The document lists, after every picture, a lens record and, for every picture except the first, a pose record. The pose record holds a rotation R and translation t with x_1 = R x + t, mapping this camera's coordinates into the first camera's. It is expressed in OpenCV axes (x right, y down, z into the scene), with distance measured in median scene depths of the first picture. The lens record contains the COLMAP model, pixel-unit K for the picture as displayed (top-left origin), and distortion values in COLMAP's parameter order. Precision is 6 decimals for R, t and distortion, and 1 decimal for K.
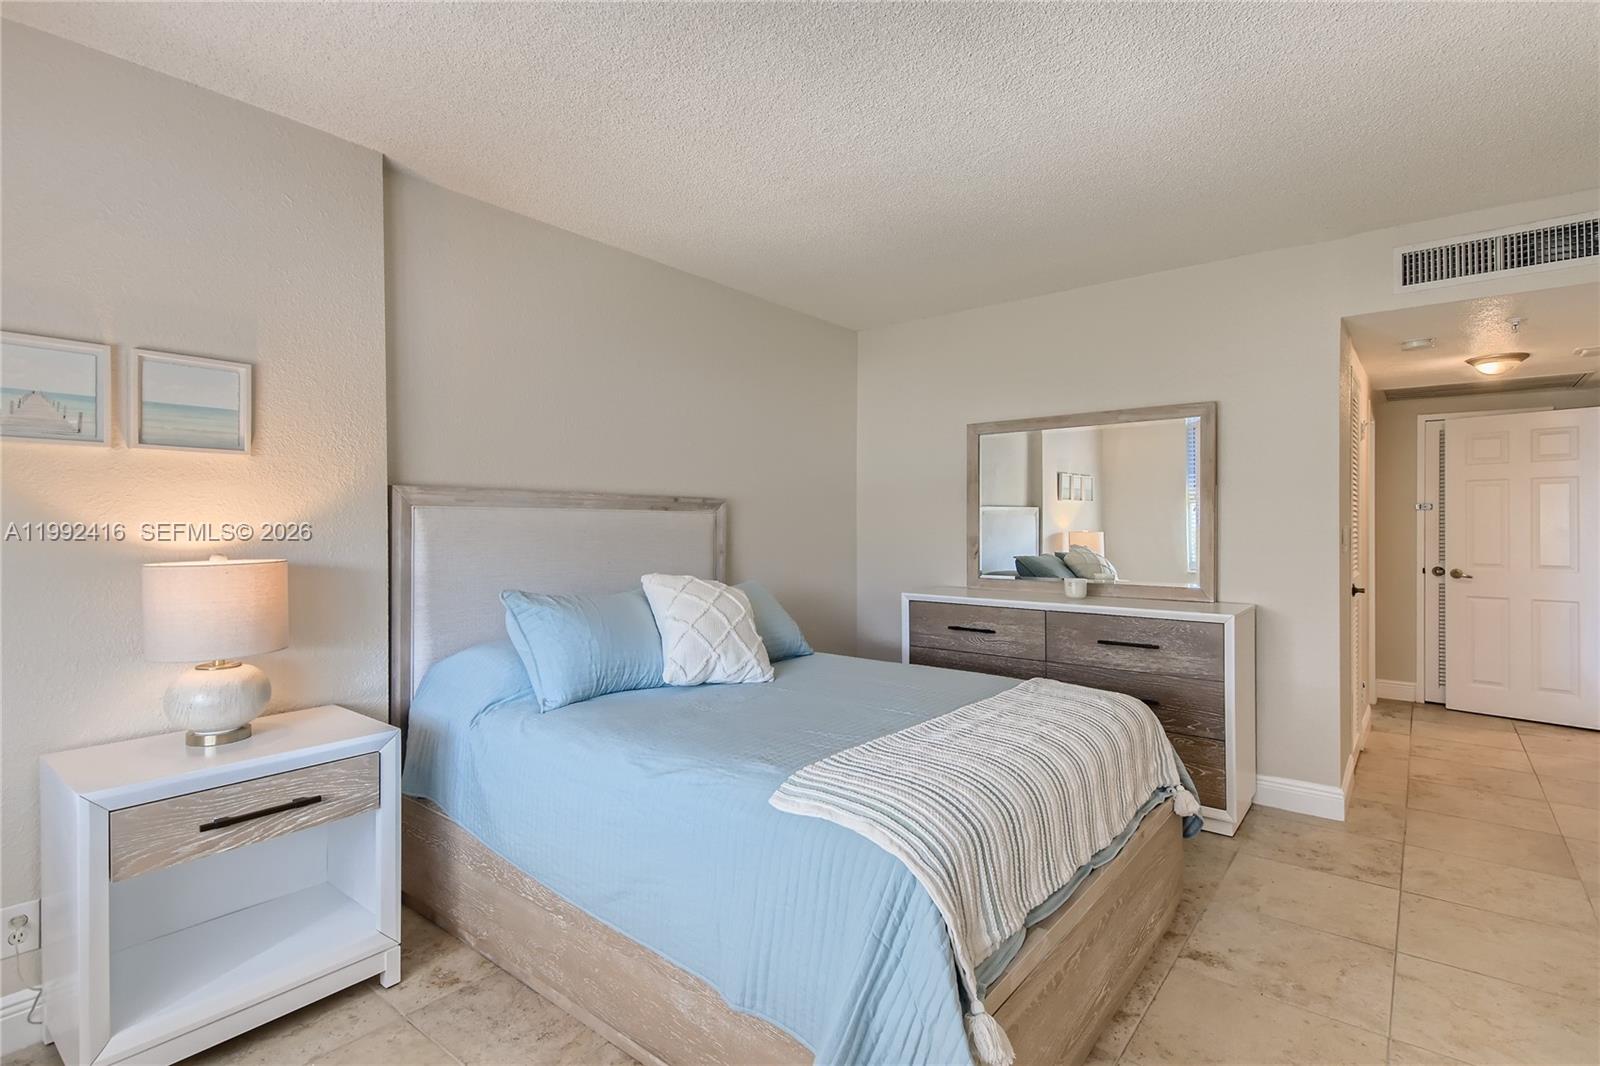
lens RADIAL K [[766.6, 0, 800.0], [0, 766.6, 522.9], [0, 0, 1]] dist [-0.000428, -0.000112]
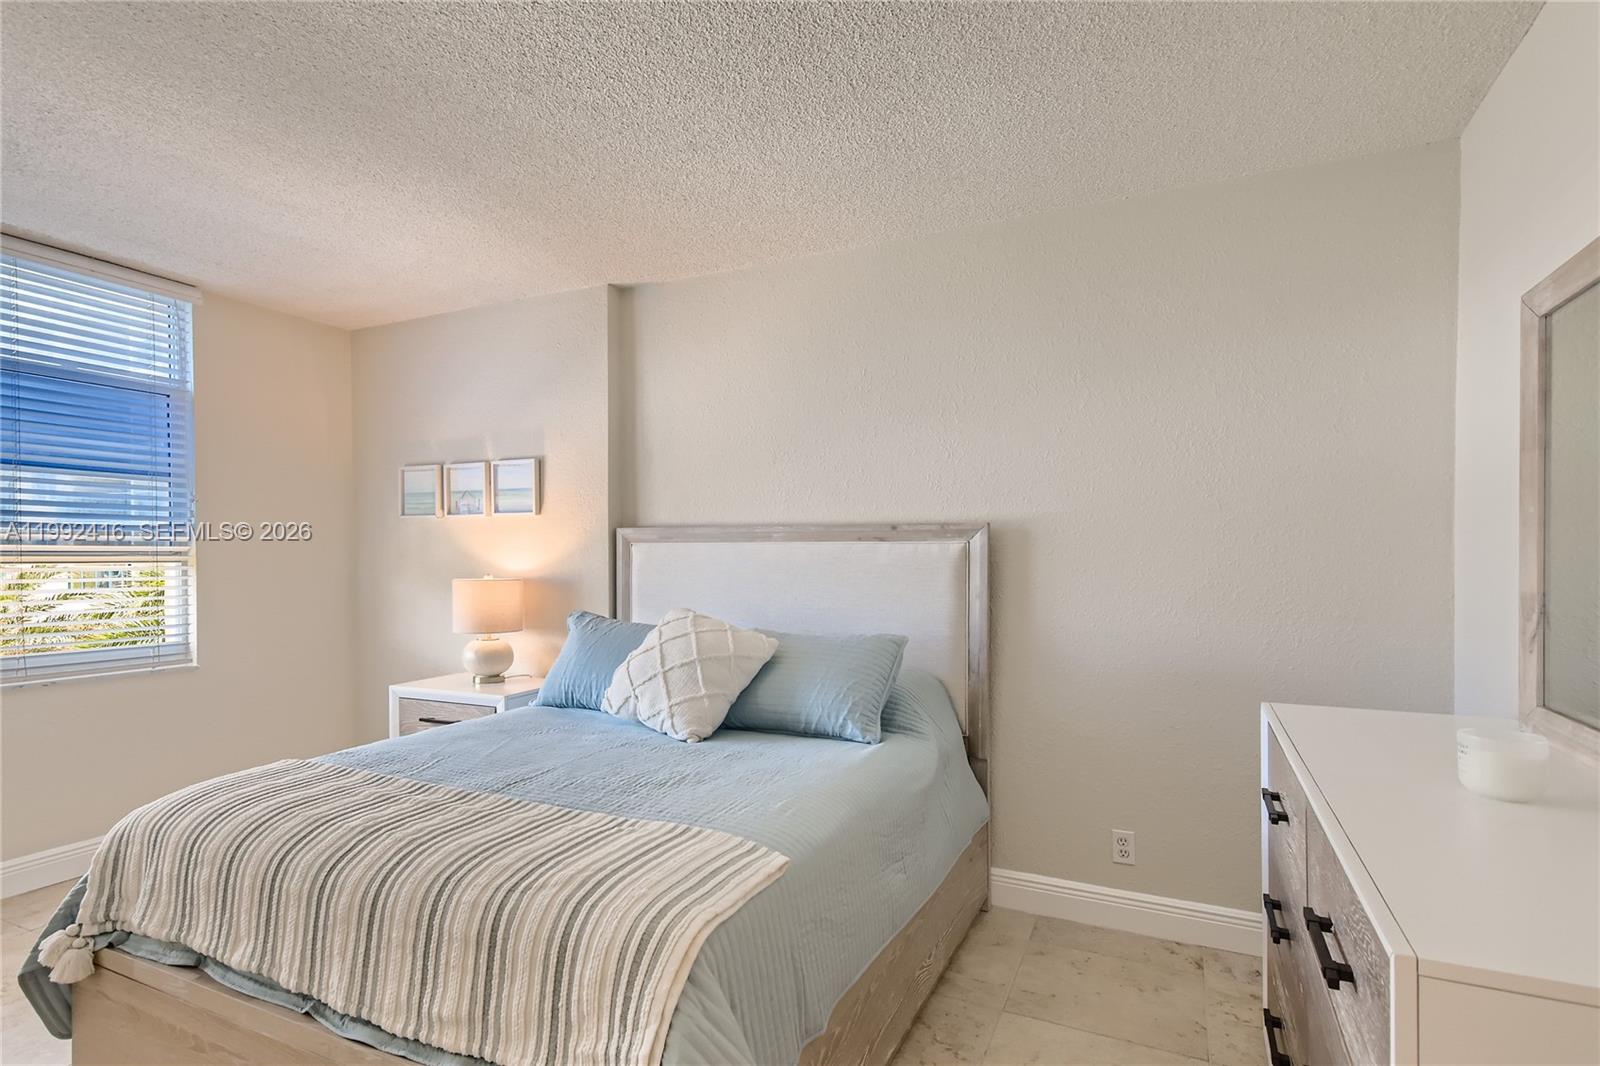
lens RADIAL K [[775.5, 0, 800.1], [0, 775.5, 569.0], [0, 0, 1]] dist [0.032898, 0.000020]
pose [[0.224827, 0.006405, -0.974378, 0.815733], [-0.004349, 0.999975, 0.005570, 0.012739], [0.974389, 0.002986, 0.224849, 0.947388]]
